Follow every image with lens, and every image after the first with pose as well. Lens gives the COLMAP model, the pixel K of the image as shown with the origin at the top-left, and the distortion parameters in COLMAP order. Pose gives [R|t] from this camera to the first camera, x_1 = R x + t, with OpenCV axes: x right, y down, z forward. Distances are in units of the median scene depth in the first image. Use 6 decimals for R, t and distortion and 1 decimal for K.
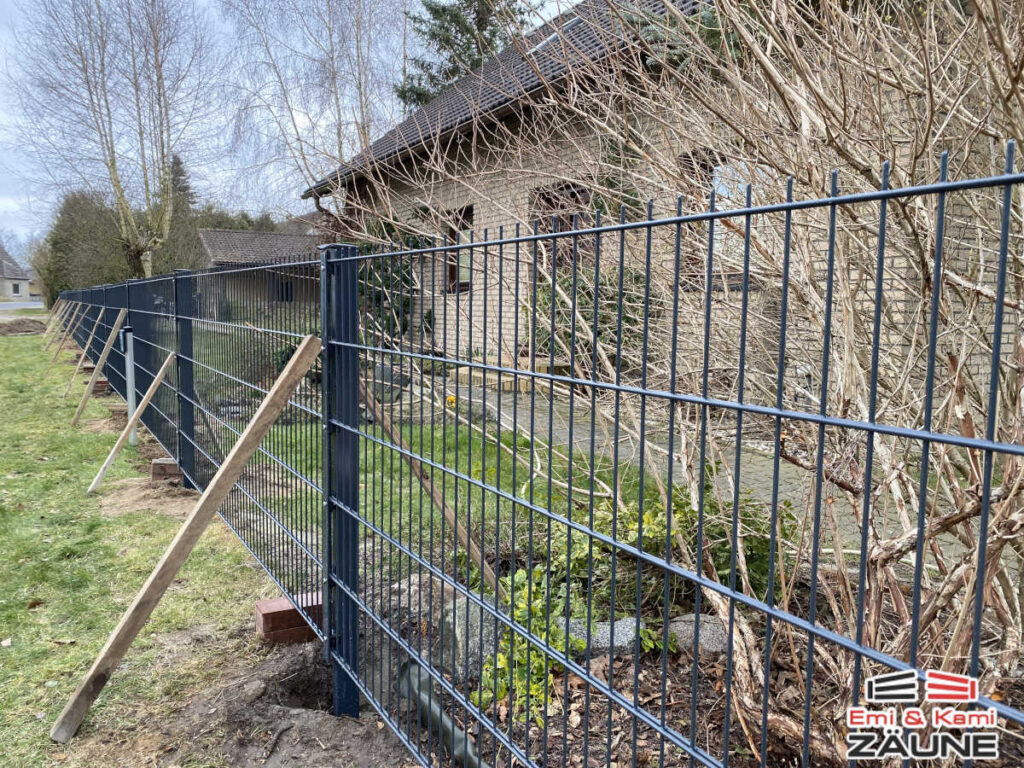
lens RADIAL K [[795.2, 0, 511.4], [0, 795.2, 374.0], [0, 0, 1]] dist [0.008197, 0.007293]
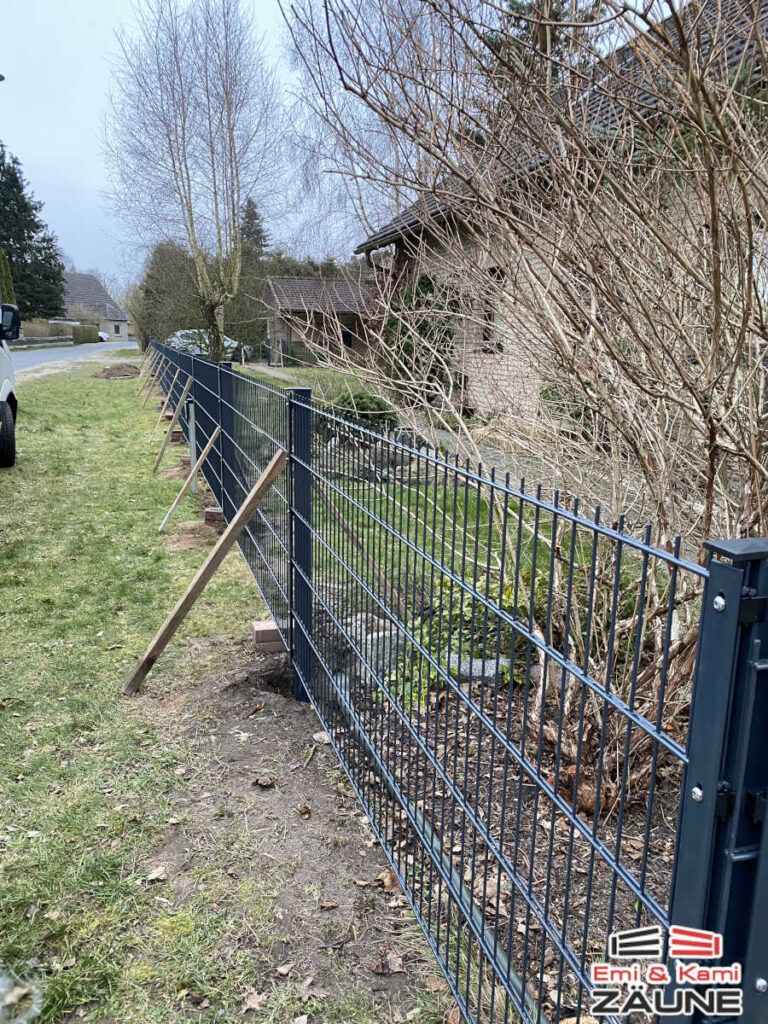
lens RADIAL K [[790.2, 0, 382.2], [0, 790.2, 495.9], [0, 0, 1]] dist [0.071021, -0.099708]
pose [[0.971514, 0.052467, -0.231100, 0.079140], [-0.027828, 0.993694, 0.108617, -0.036939], [0.235341, -0.099092, 0.966848, -0.111138]]
